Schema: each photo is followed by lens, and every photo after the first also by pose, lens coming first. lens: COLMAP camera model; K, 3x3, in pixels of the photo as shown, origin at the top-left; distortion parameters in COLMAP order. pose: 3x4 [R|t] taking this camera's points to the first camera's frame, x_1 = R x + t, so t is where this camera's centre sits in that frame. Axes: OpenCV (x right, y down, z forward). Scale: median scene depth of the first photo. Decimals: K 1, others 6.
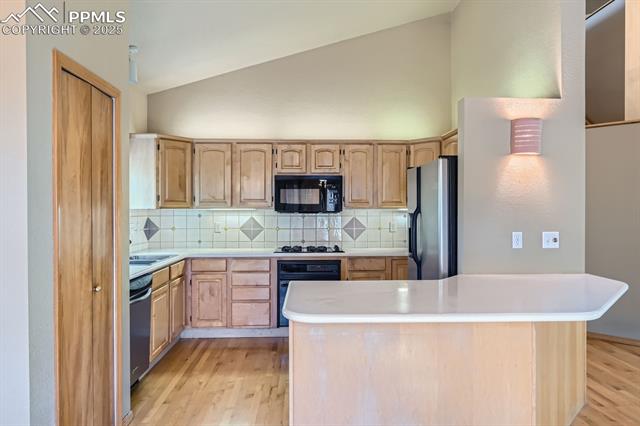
lens RADIAL K [[418.8, 0, 319.9], [0, 418.8, 212.0], [0, 0, 1]] dist [0.005978, 0.000730]
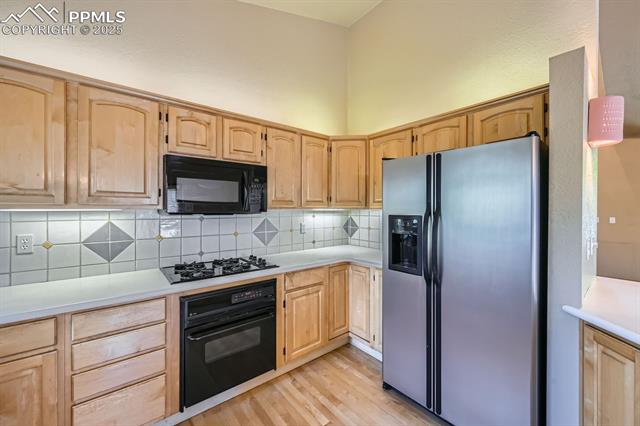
lens RADIAL K [[253.5, 0, 323.6], [0, 253.5, 209.4], [0, 0, 1]] dist [-0.005101, 0.000465]
pose [[0.800164, -0.002337, 0.599777, -0.143404], [0.001115, 0.999996, 0.002408, -0.007674], [-0.599781, -0.001258, 0.800163, 0.559755]]
